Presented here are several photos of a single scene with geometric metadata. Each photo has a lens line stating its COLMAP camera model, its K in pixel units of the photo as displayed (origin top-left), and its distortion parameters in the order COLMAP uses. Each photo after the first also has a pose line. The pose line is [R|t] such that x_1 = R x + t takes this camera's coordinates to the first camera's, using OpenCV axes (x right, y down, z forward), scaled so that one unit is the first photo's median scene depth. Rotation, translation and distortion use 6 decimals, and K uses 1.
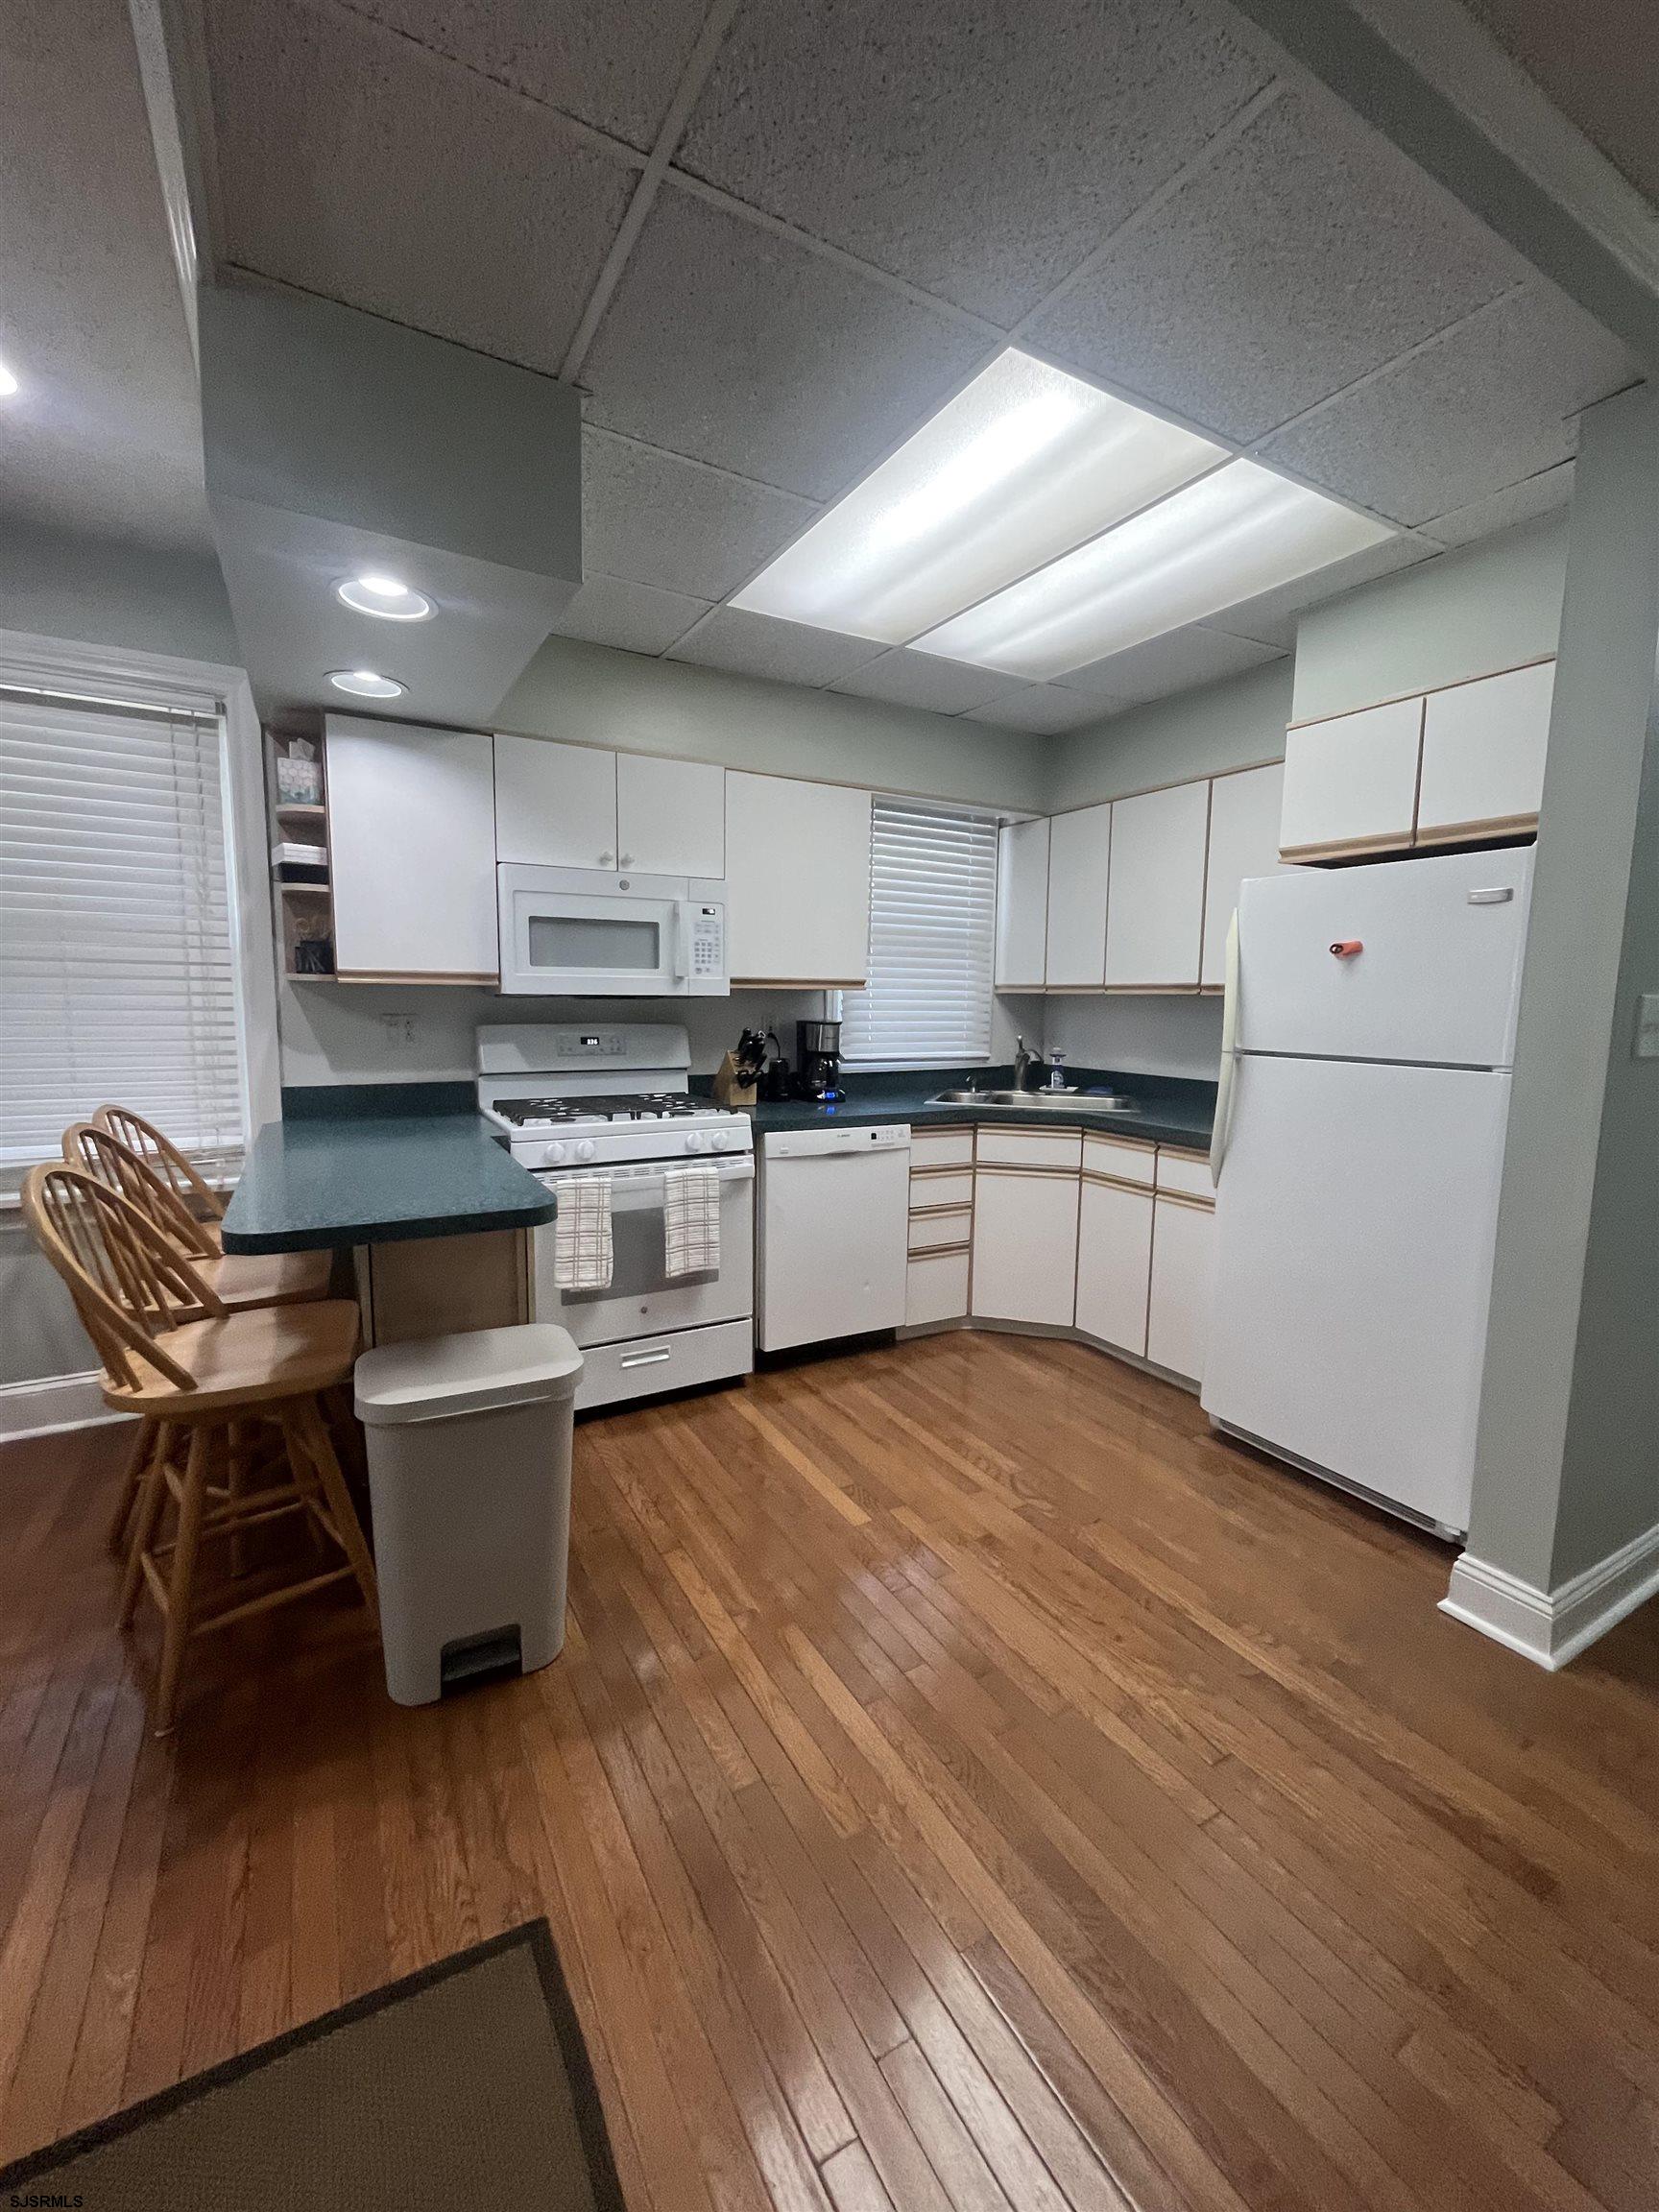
lens RADIAL K [[895.3, 0, 829.7], [0, 895.3, 1099.5], [0, 0, 1]] dist [-0.003214, -0.001655]
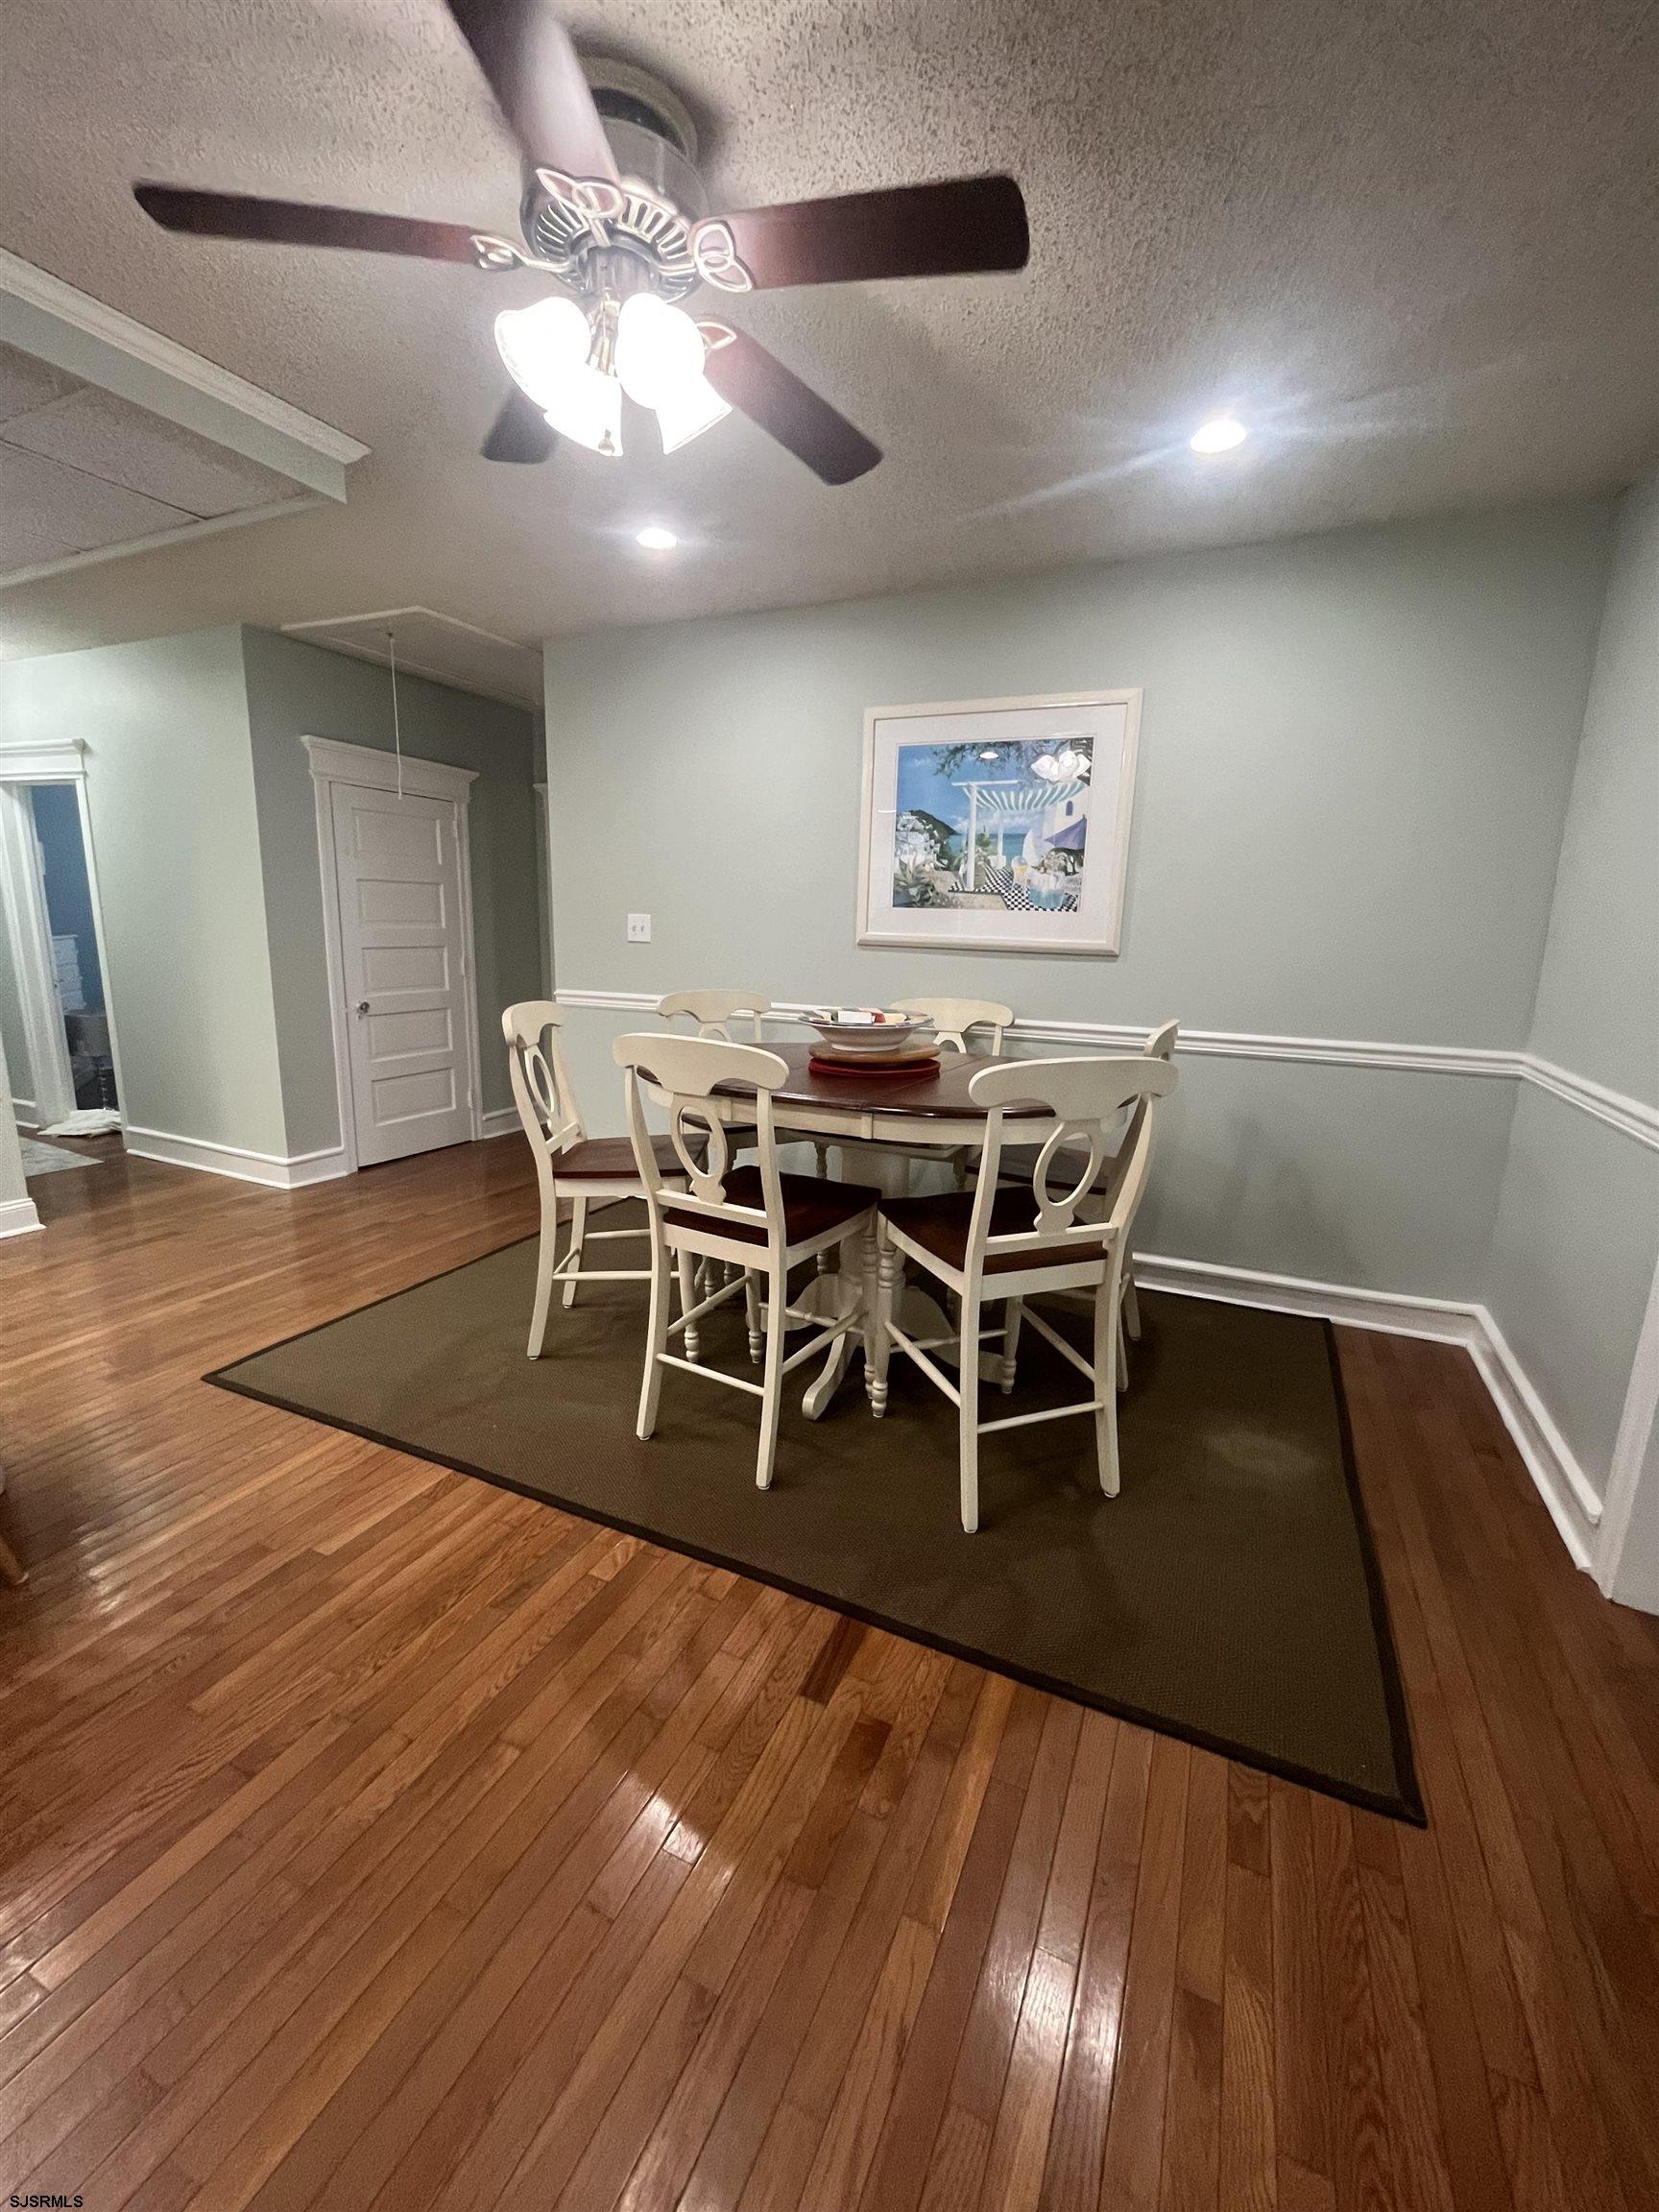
lens RADIAL K [[895.3, 0, 831.0], [0, 895.3, 1102.5], [0, 0, 1]] dist [-0.003214, -0.001655]
pose [[-0.575059, -0.191836, 0.795303, -1.157571], [0.059035, 0.959855, 0.274215, -0.067690], [-0.815979, 0.204640, -0.540648, 0.351560]]
